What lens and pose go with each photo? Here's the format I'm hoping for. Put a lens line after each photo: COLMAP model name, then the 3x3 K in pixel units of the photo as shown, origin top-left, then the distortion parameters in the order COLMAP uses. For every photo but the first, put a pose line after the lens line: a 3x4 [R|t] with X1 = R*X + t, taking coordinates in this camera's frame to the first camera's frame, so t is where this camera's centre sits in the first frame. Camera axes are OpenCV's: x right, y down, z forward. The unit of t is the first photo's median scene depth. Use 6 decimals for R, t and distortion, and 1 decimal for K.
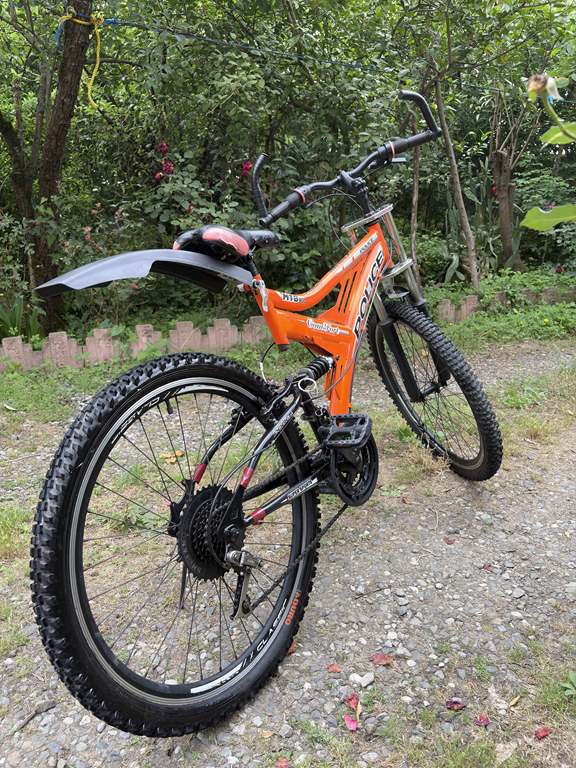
lens RADIAL K [[582.7, 0, 287.7], [0, 582.7, 383.0], [0, 0, 1]] dist [0.036181, -0.041236]
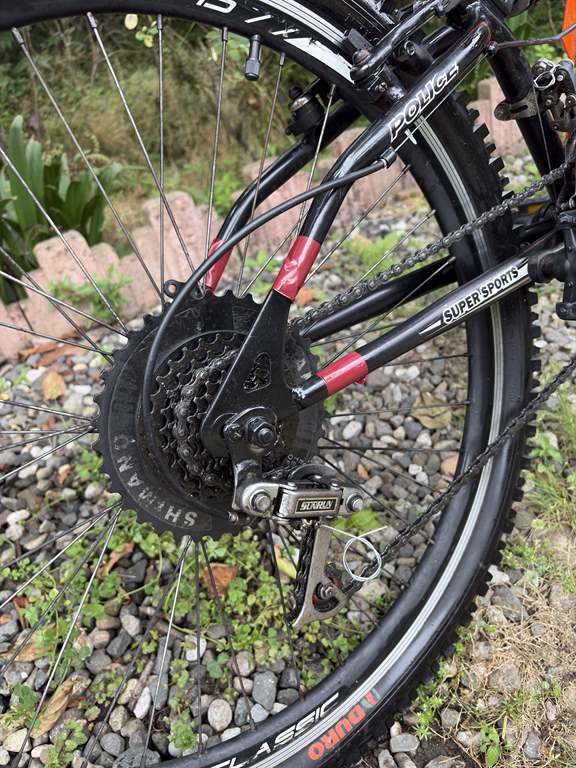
lens RADIAL K [[582.7, 0, 286.2], [0, 582.7, 383.4], [0, 0, 1]] dist [0.036181, -0.041236]
pose [[0.936811, 0.012090, -0.349628, 0.034776], [0.104875, 0.943732, 0.313641, 0.102894], [0.333747, -0.330490, 0.882830, 0.588196]]
